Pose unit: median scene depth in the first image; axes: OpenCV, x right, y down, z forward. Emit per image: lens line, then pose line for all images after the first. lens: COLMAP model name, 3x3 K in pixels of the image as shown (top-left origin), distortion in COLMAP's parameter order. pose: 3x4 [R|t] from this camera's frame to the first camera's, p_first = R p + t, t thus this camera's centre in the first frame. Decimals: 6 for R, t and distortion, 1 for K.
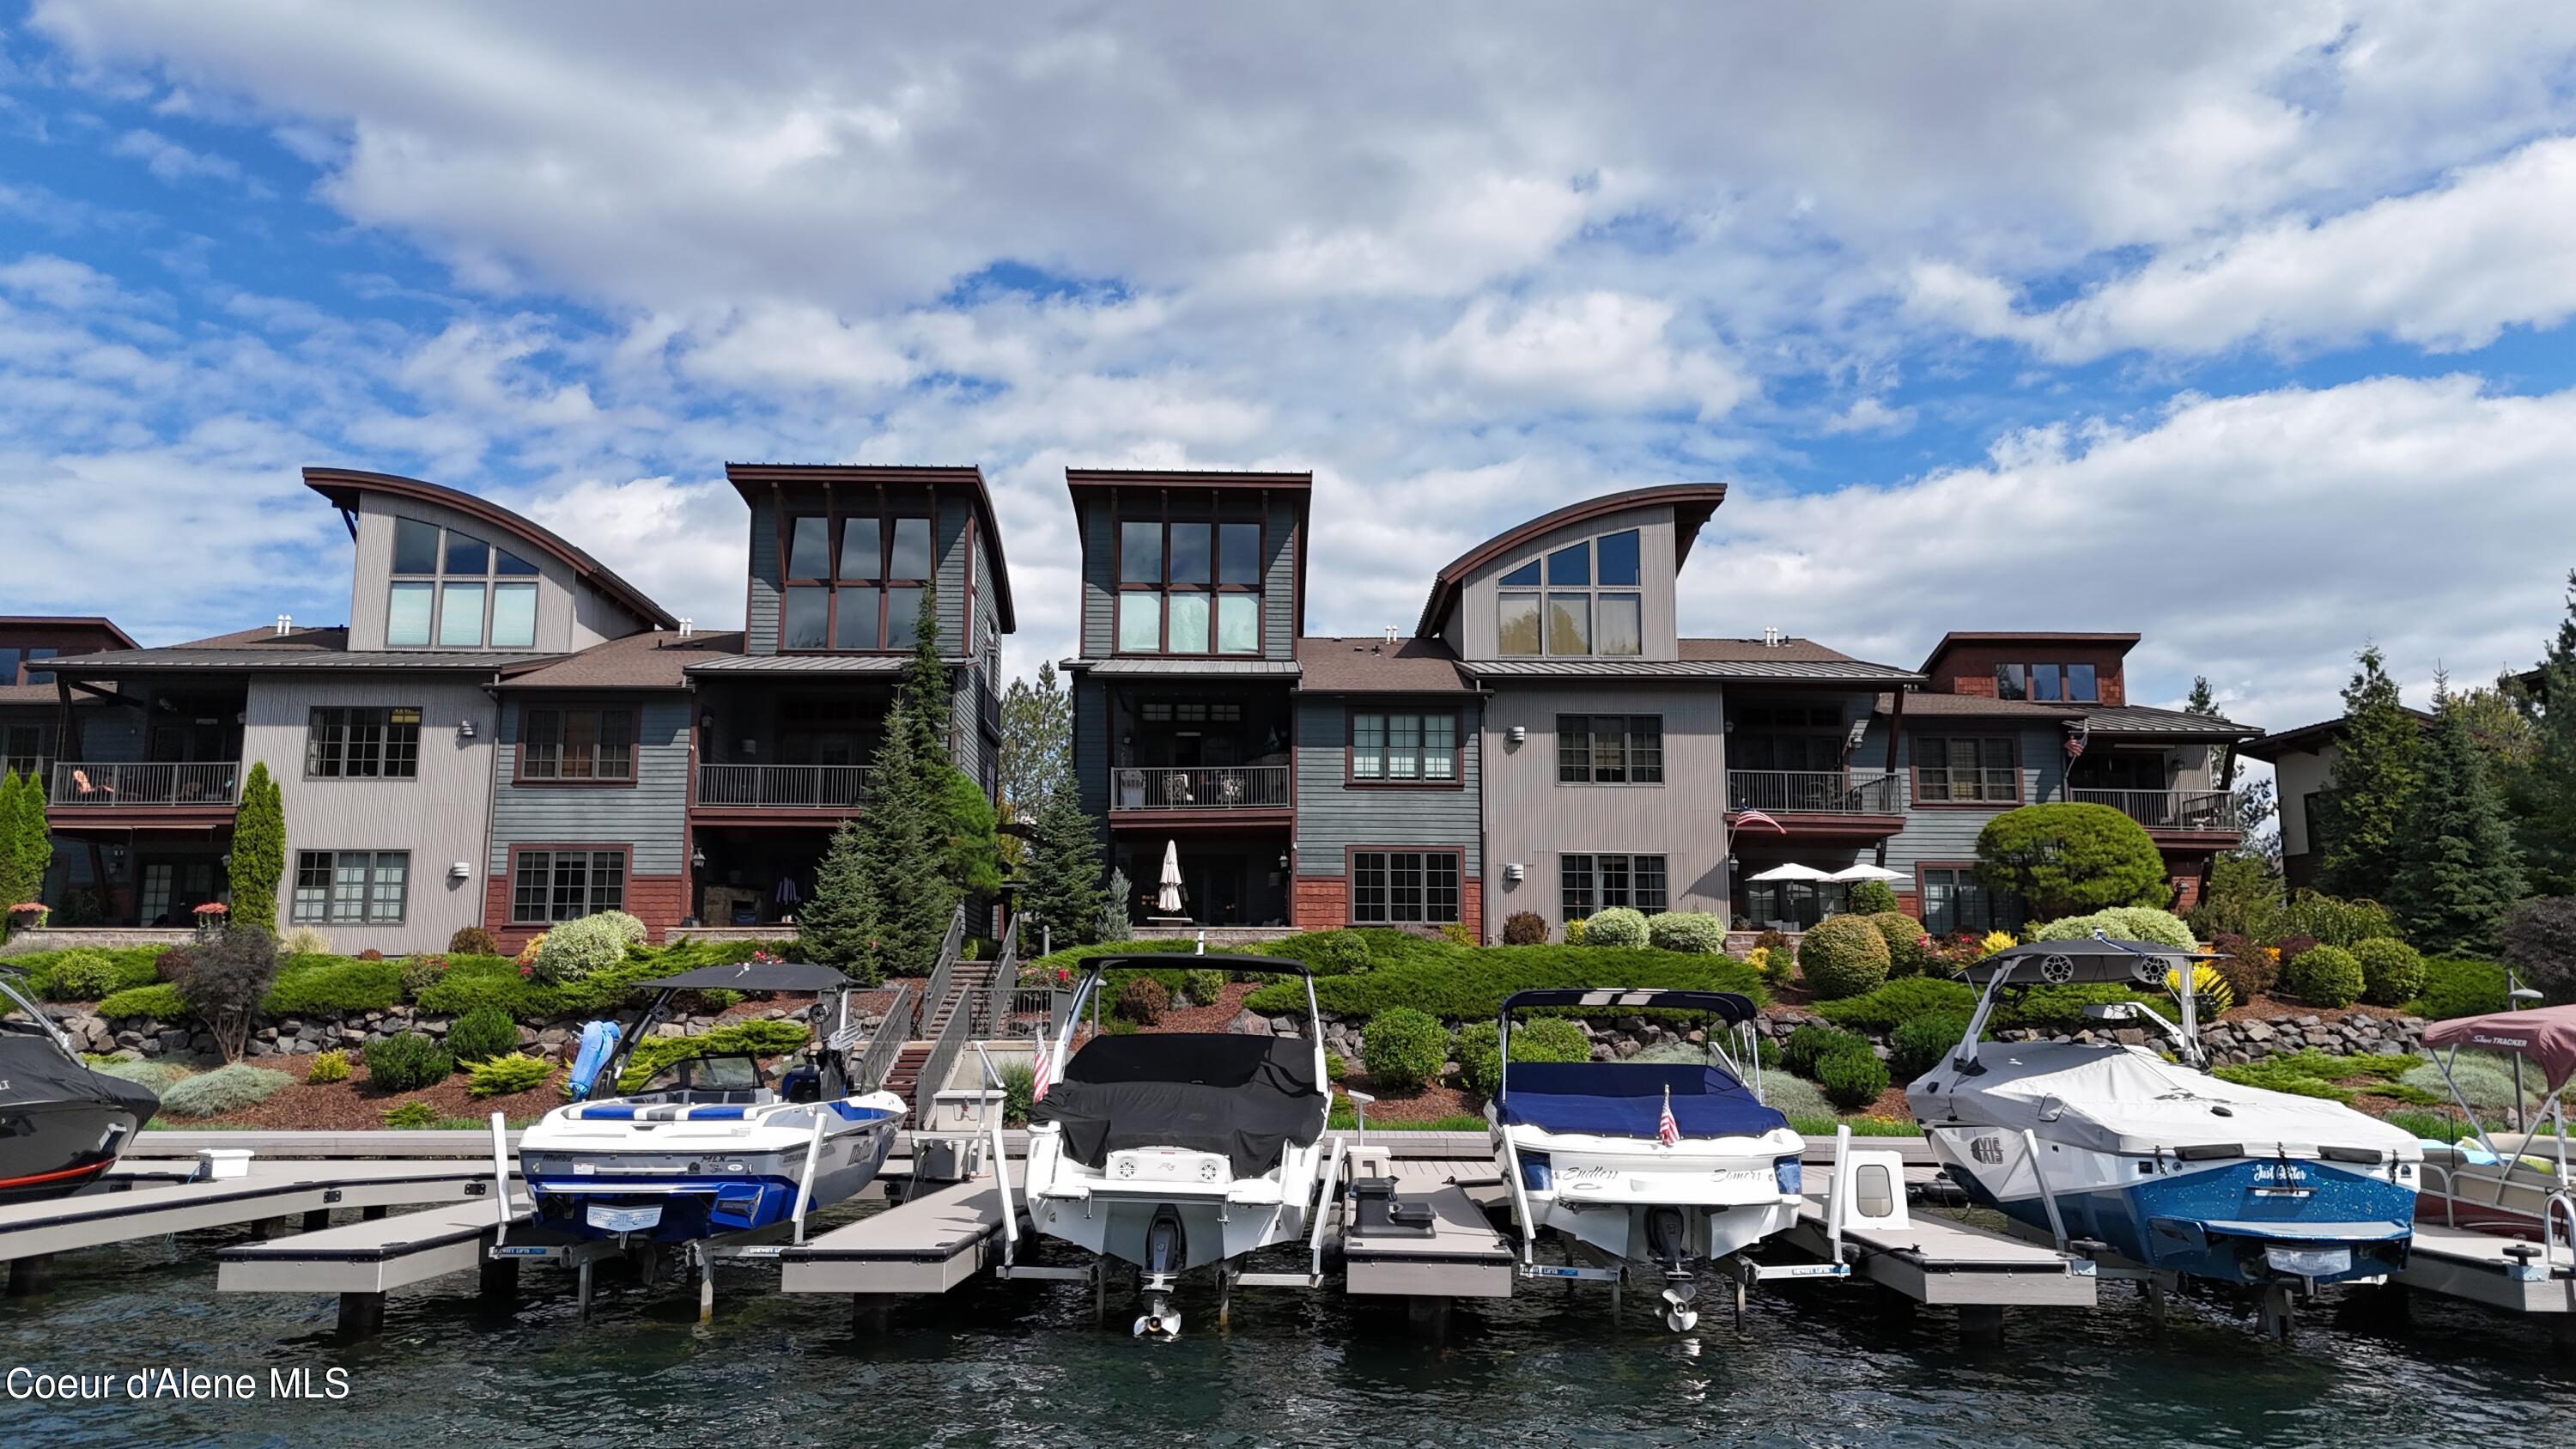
lens RADIAL K [[1897.2, 0, 1288.0], [0, 1897.2, 724.5], [0, 0, 1]] dist [0.056265, -0.050594]
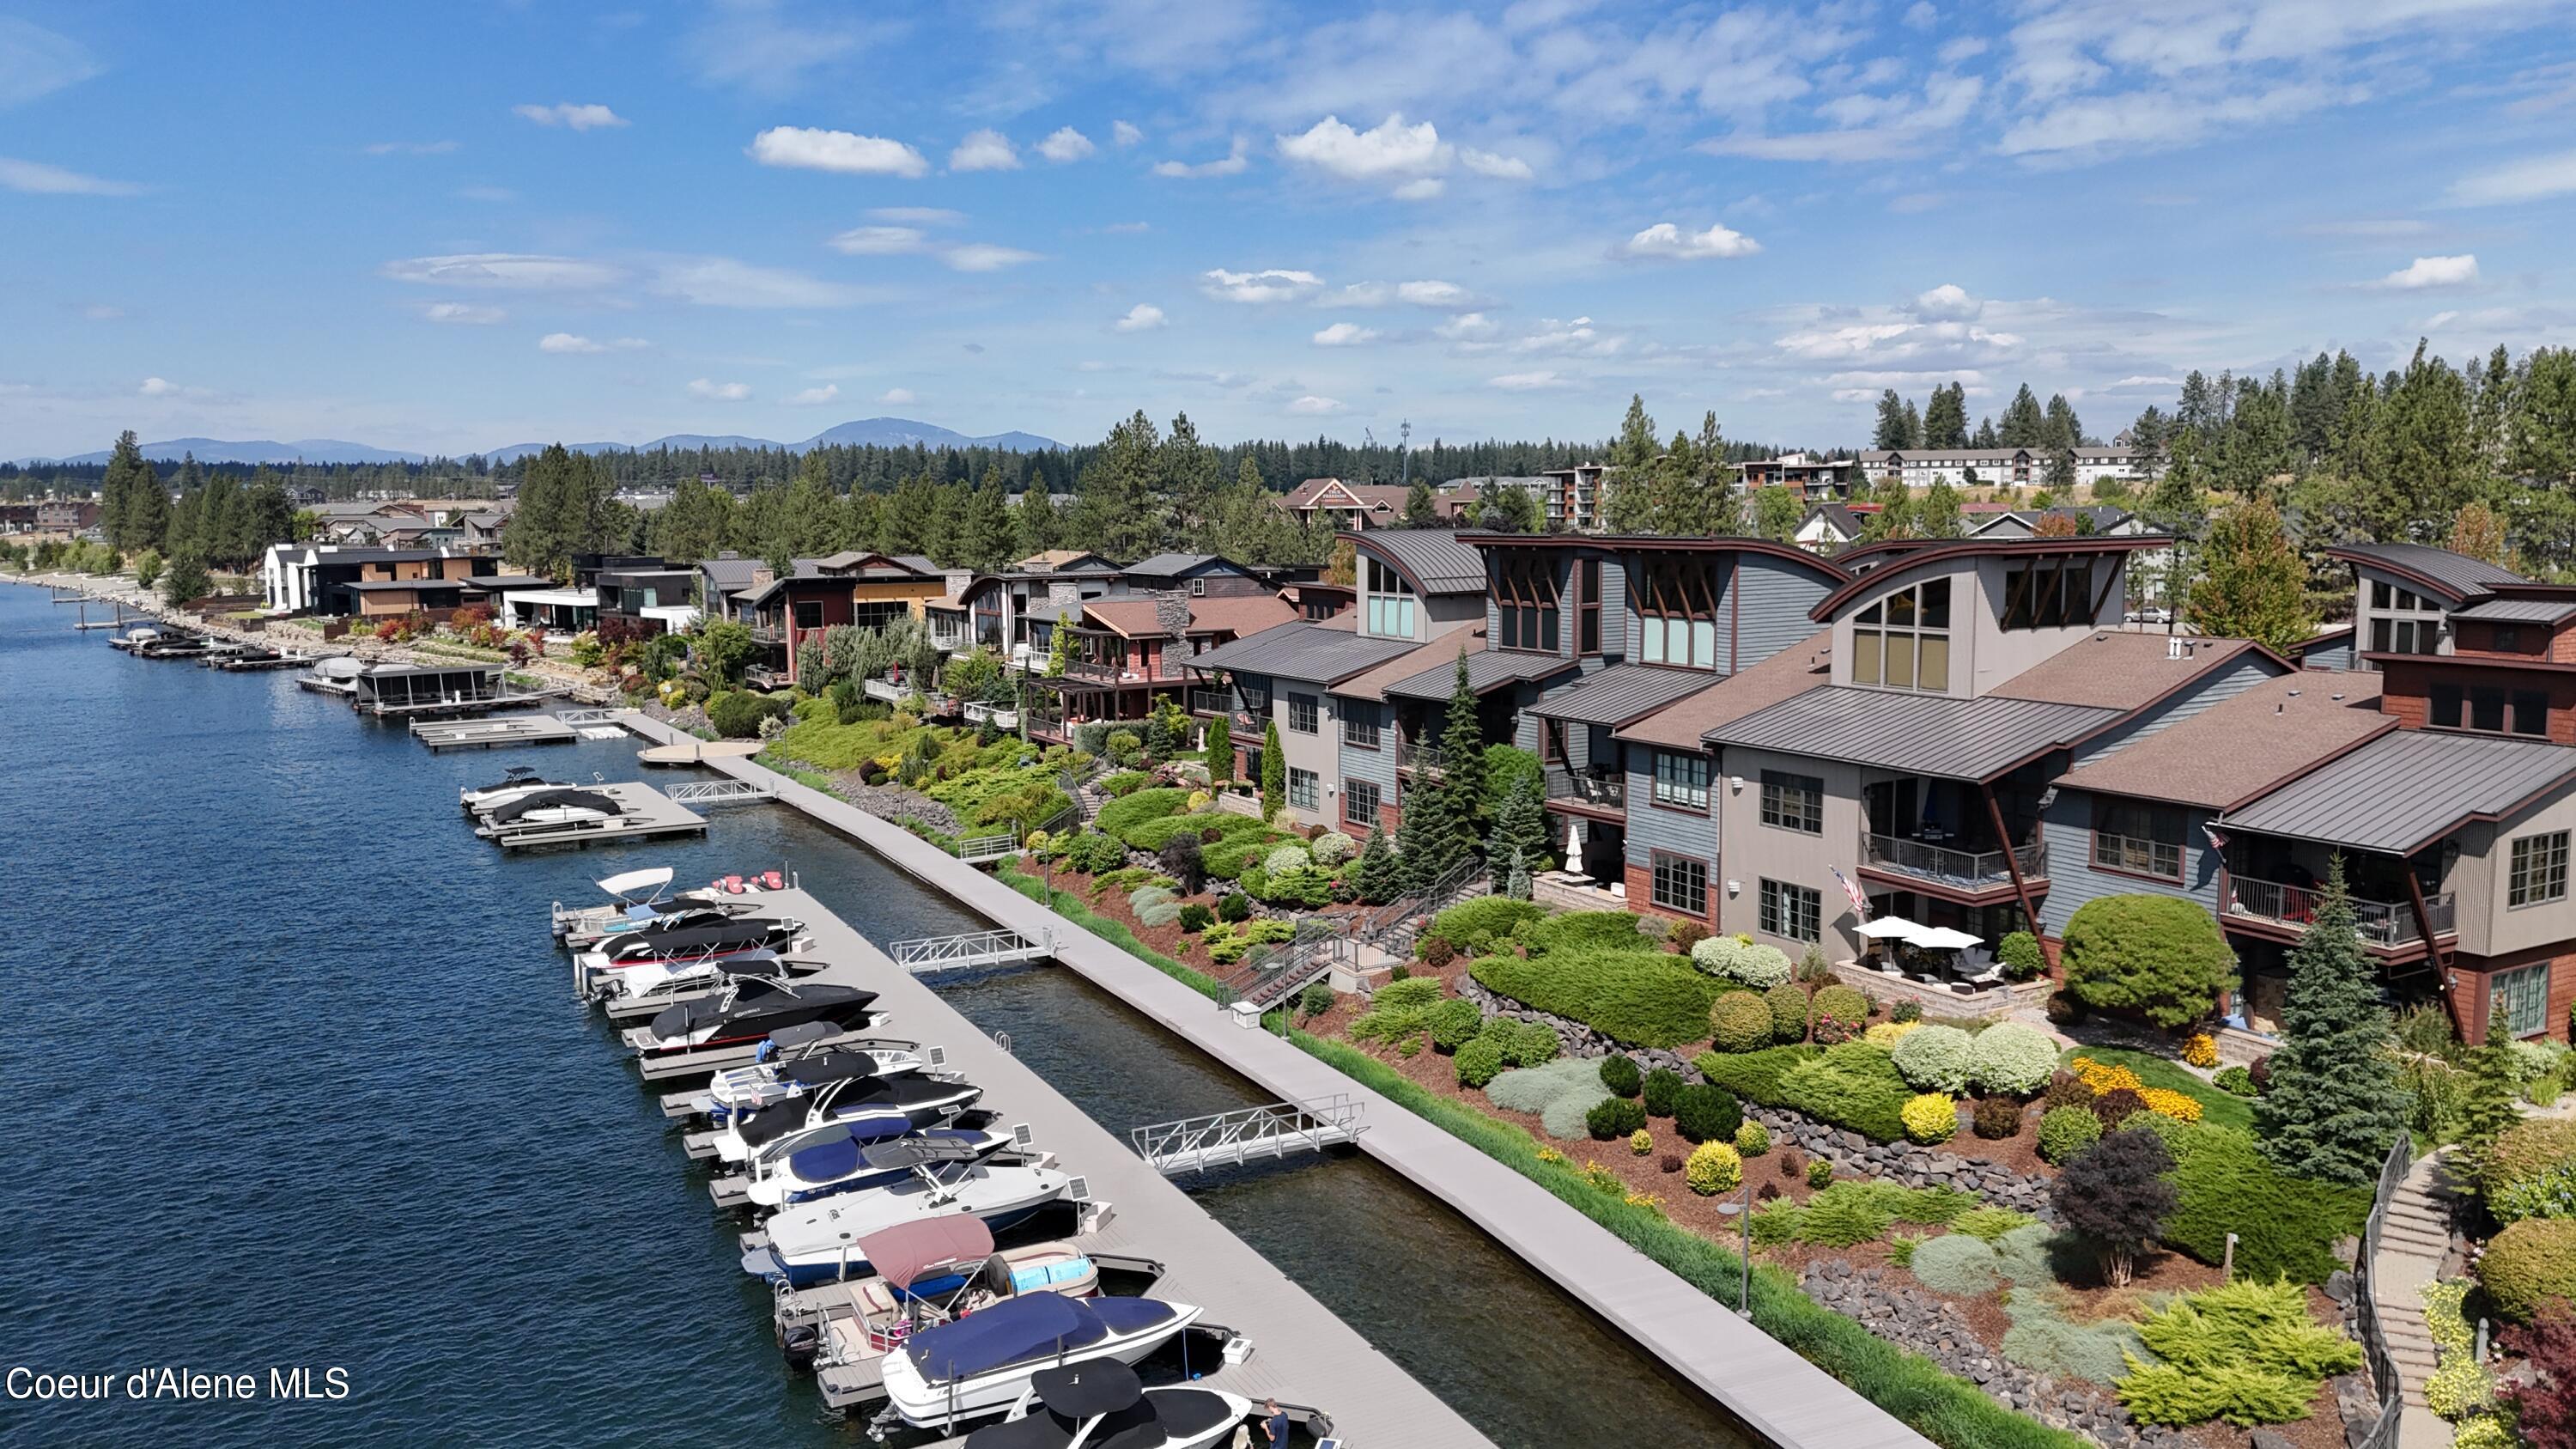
lens RADIAL K [[1896.2, 0, 1288.0], [0, 1896.2, 724.5], [0, 0, 1]] dist [0.053170, -0.030307]
pose [[0.478222, 0.094057, -0.873188, 1.120815], [0.157409, 0.968969, 0.190583, -0.333609], [0.864017, -0.228589, 0.448577, 0.159666]]
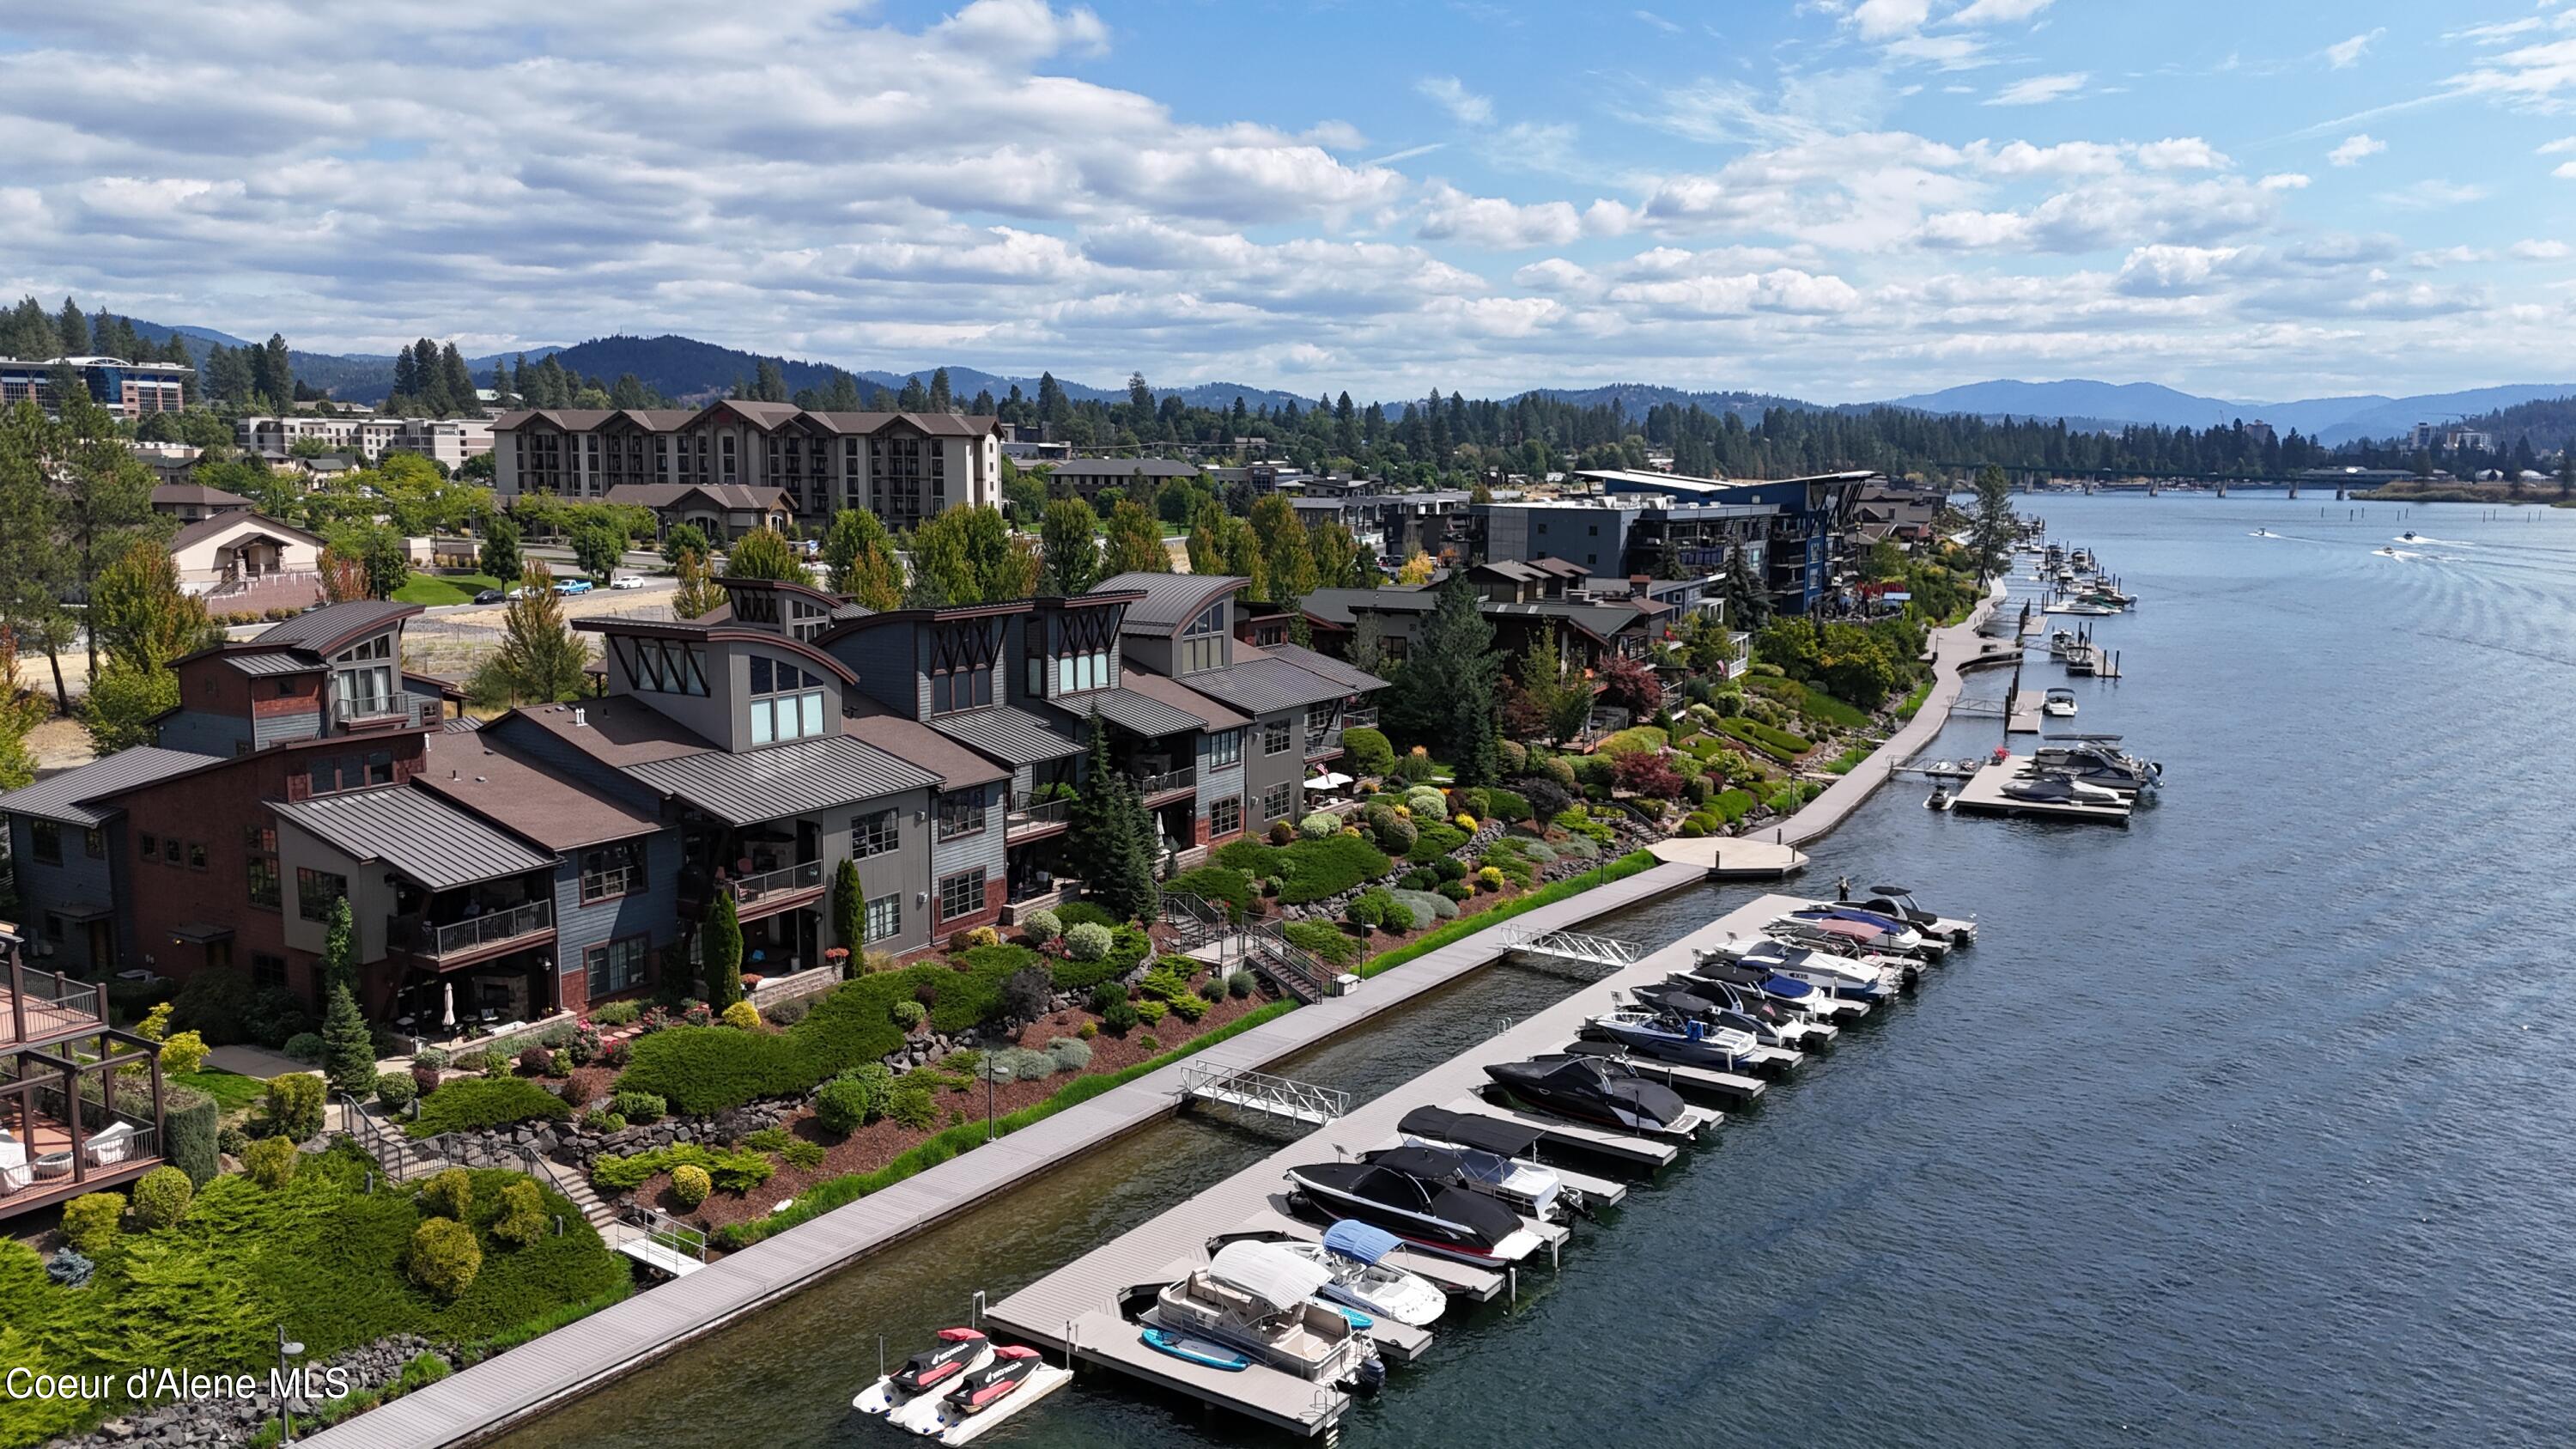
lens RADIAL K [[1897.2, 0, 1288.0], [0, 1897.2, 724.5], [0, 0, 1]] dist [0.056265, -0.050594]
pose [[0.530096, -0.120296, 0.839361, -1.637669], [-0.146684, 0.961952, 0.230503, -0.501500], [-0.835154, -0.245309, 0.492281, -0.059423]]
